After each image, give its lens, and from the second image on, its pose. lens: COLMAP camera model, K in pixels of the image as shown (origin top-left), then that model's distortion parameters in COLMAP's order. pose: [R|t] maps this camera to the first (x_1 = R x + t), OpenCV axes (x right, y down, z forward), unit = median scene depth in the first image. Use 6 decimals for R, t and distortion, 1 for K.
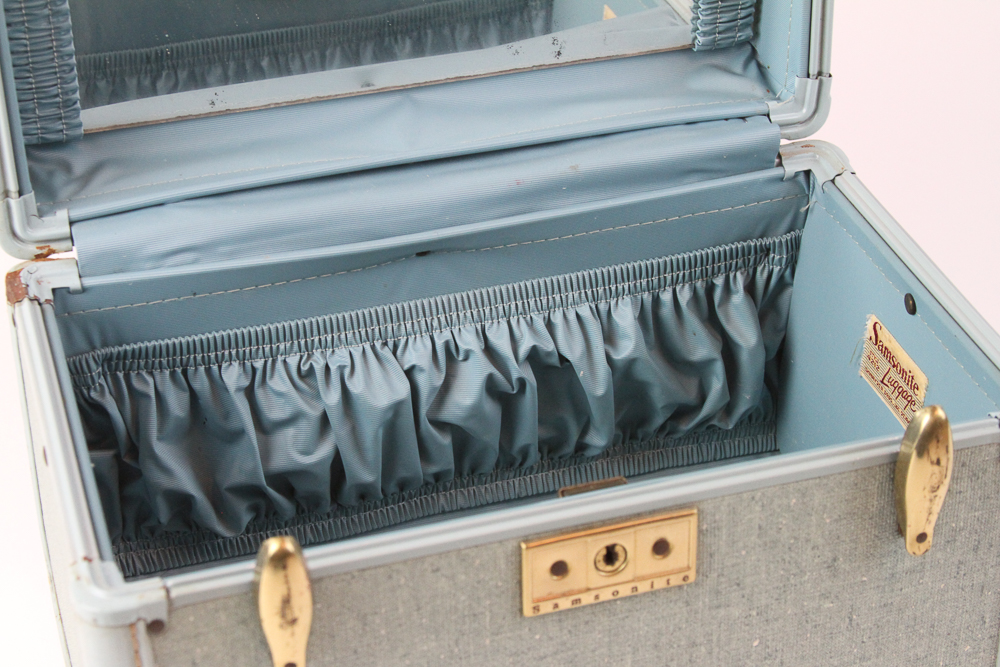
lens RADIAL K [[2234.2, 0, 500.5], [0, 2234.2, 369.7], [0, 0, 1]] dist [0.030831, -0.003086]
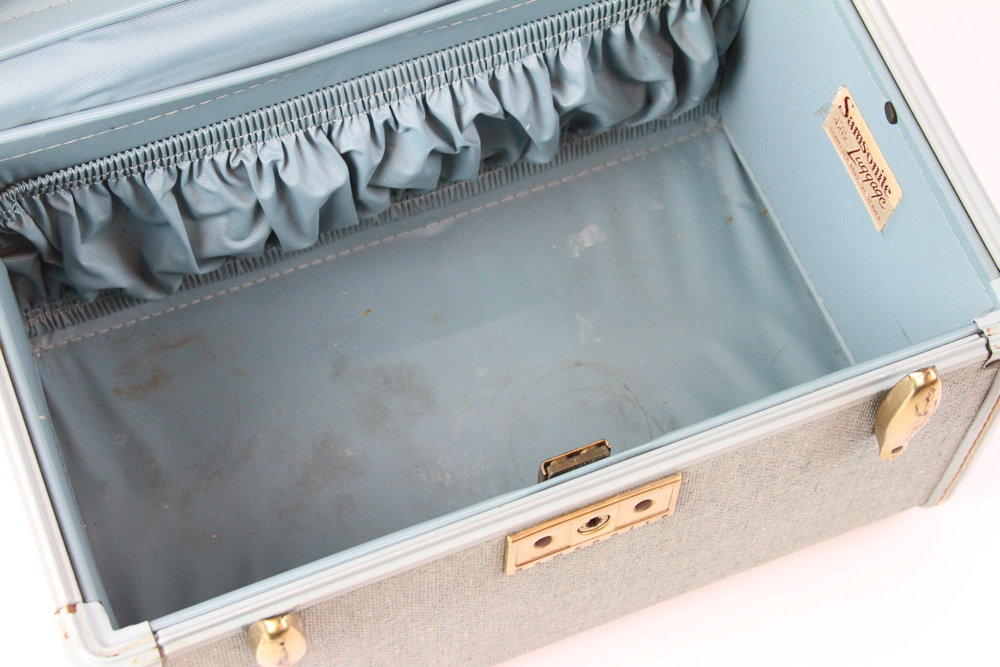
lens RADIAL K [[2234.2, 0, 500.5], [0, 2234.2, 369.7], [0, 0, 1]] dist [0.030831, -0.003086]
pose [[0.995375, -0.047004, 0.083779, -0.059617], [-0.002923, 0.856894, 0.515485, -0.403339], [-0.096019, -0.513345, 0.852793, 0.160392]]
